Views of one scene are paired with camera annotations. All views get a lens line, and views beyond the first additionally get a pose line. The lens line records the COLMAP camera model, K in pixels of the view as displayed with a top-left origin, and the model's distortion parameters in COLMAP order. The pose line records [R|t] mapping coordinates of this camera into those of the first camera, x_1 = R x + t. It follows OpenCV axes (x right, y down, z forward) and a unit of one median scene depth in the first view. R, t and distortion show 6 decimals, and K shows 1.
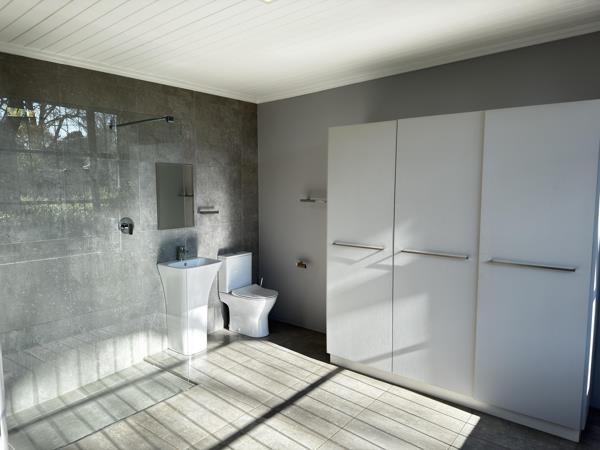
lens RADIAL K [[409.9, 0, 299.5], [0, 409.9, 222.0], [0, 0, 1]] dist [-0.009297, -0.008161]
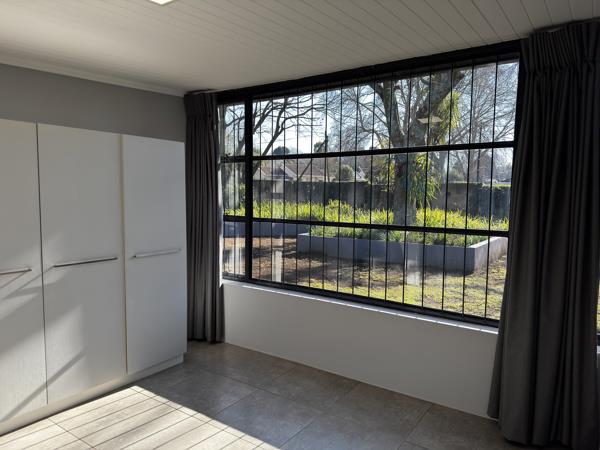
lens RADIAL K [[409.9, 0, 302.2], [0, 409.9, 224.1], [0, 0, 1]] dist [-0.009297, -0.008161]
pose [[-0.052830, -0.081078, 0.995307, -0.697866], [0.083734, 0.992829, 0.085321, -0.057290], [-0.995087, 0.087849, -0.045662, 0.477751]]
